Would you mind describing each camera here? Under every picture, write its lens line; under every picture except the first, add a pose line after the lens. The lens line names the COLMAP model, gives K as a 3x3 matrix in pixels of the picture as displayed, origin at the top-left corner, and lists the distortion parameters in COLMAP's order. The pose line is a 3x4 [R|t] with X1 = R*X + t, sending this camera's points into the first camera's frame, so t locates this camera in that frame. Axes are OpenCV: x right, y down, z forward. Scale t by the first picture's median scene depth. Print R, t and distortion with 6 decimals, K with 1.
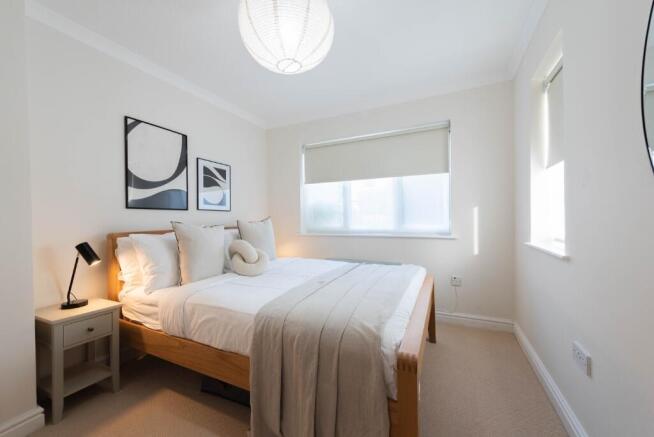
lens RADIAL K [[252.0, 0, 325.2], [0, 252.0, 219.6], [0, 0, 1]] dist [0.003368, 0.000160]
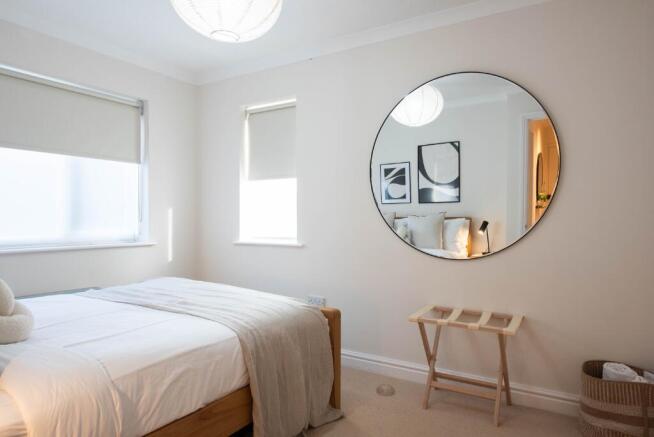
lens RADIAL K [[418.6, 0, 326.0], [0, 418.6, 217.3], [0, 0, 1]] dist [0.001730, 0.000339]
pose [[0.107385, 0.013785, 0.994122, -1.001856], [0.007291, 0.999866, -0.014652, 0.009165], [-0.994191, 0.008822, 0.107270, 0.351371]]
